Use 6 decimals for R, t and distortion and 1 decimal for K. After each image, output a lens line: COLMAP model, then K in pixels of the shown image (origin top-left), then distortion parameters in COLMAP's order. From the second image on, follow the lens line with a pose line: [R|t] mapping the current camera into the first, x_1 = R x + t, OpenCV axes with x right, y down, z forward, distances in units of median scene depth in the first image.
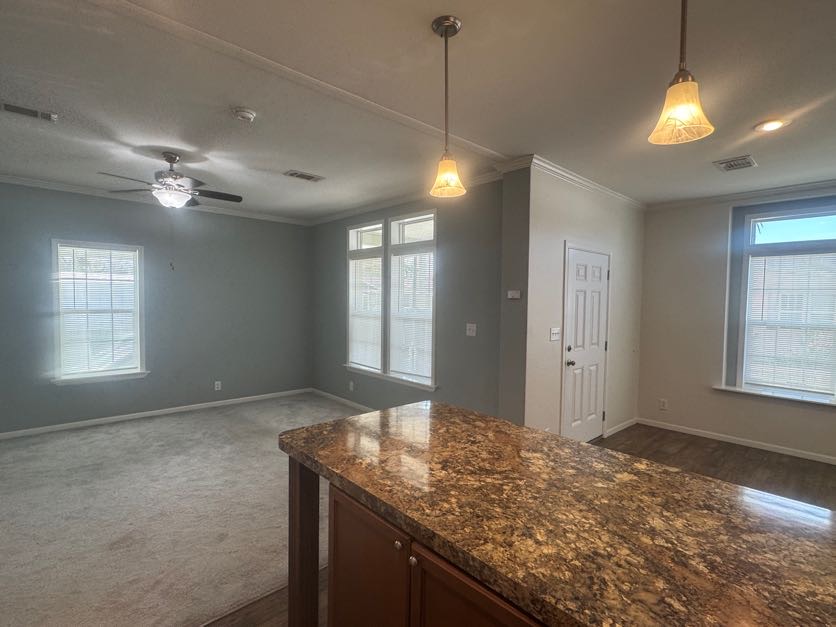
lens RADIAL K [[414.2, 0, 417.3], [0, 414.2, 315.6], [0, 0, 1]] dist [-0.000884, -0.000261]
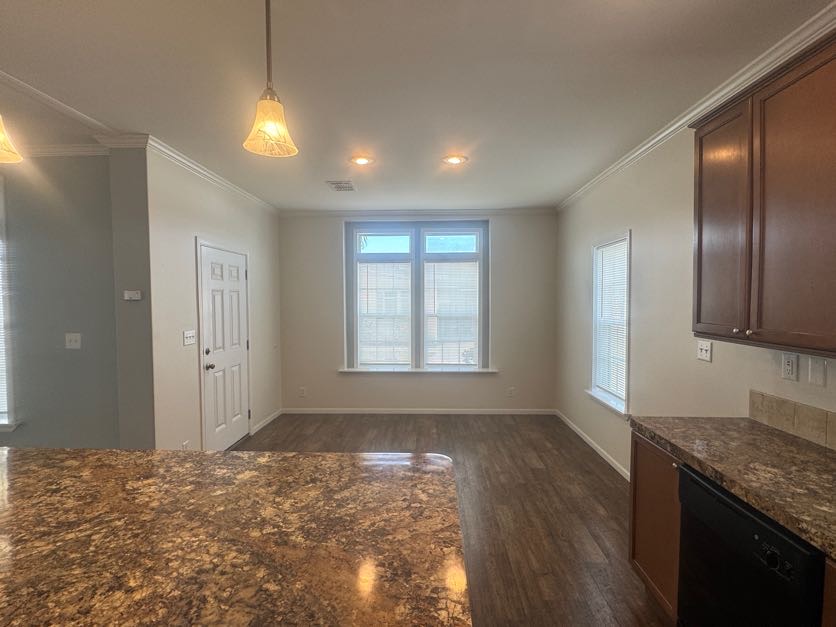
lens RADIAL K [[414.2, 0, 417.3], [0, 414.2, 315.6], [0, 0, 1]] dist [-0.000884, -0.000261]
pose [[0.700751, -0.045290, 0.711967, 0.040801], [0.042984, 0.998850, 0.021232, -0.002596], [-0.712110, 0.015724, 0.701892, -0.008293]]
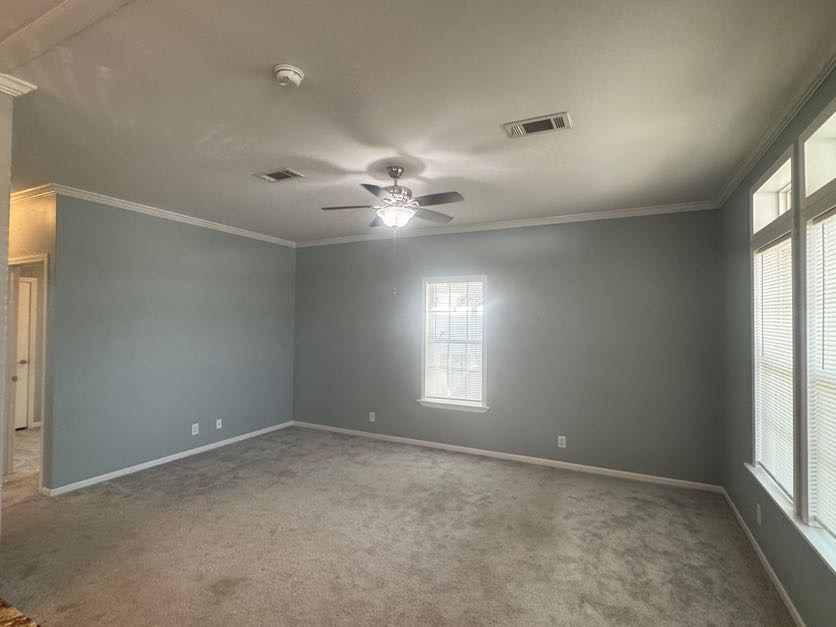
lens RADIAL K [[414.2, 0, 417.3], [0, 414.2, 315.6], [0, 0, 1]] dist [-0.000884, -0.000261]
pose [[0.356426, -0.028823, -0.933879, 0.273053], [-0.041190, 0.998068, -0.046525, -0.034477], [0.933415, 0.055049, 0.354550, 0.803988]]
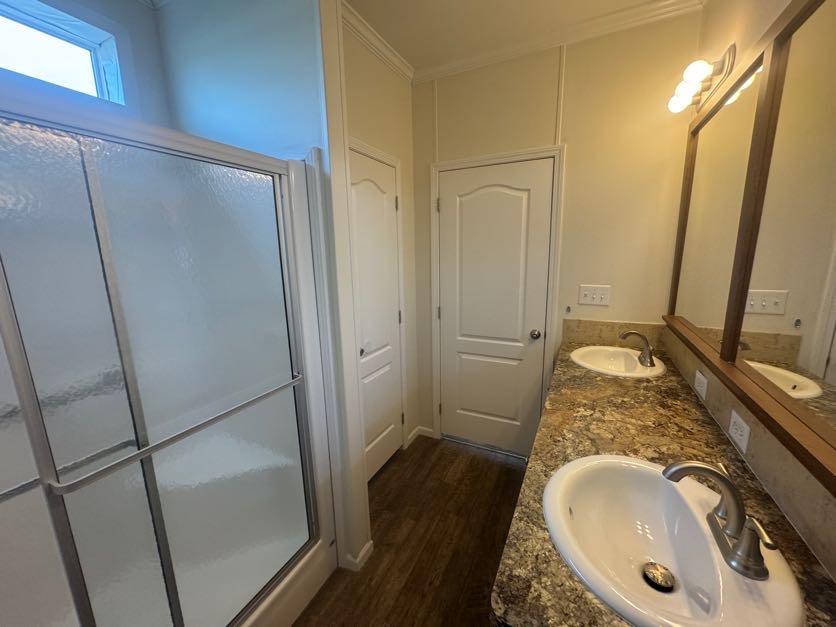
lens RADIAL K [[335.1, 0, 418.0], [0, 335.1, 313.5], [0, 0, 1]] dist [0.000405, 0.000234]
pose [[0.361870, 0.144378, -0.920981, 0.497865], [-0.008459, 0.988402, 0.151624, 0.017436], [0.932190, -0.047077, 0.358894, -0.151428]]
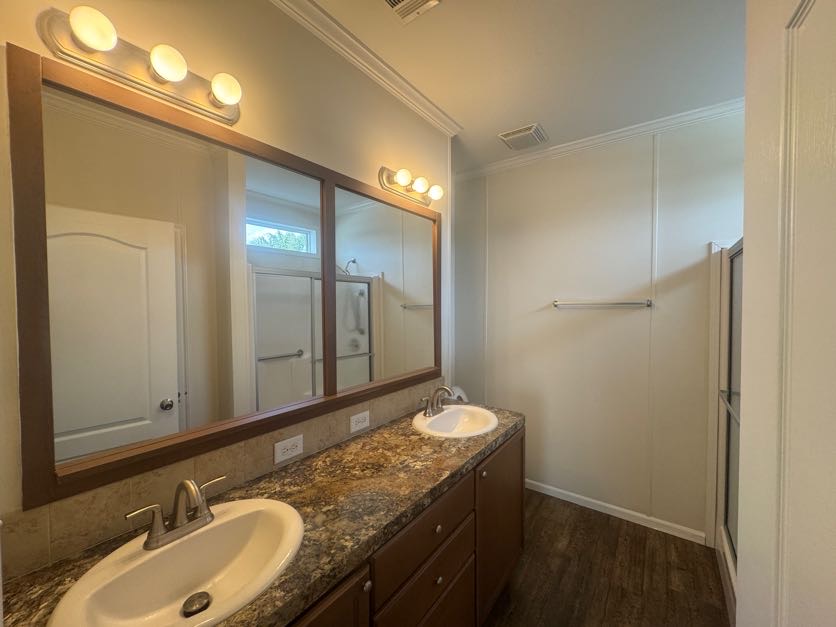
lens RADIAL K [[334.9, 0, 416.2], [0, 334.9, 315.3], [0, 0, 1]] dist [0.000411, 0.000596]
pose [[-0.188125, -0.049862, 0.980878, -0.156100], [0.039178, 0.997535, 0.058223, -0.016598], [-0.981363, 0.049382, -0.185708, 0.226943]]
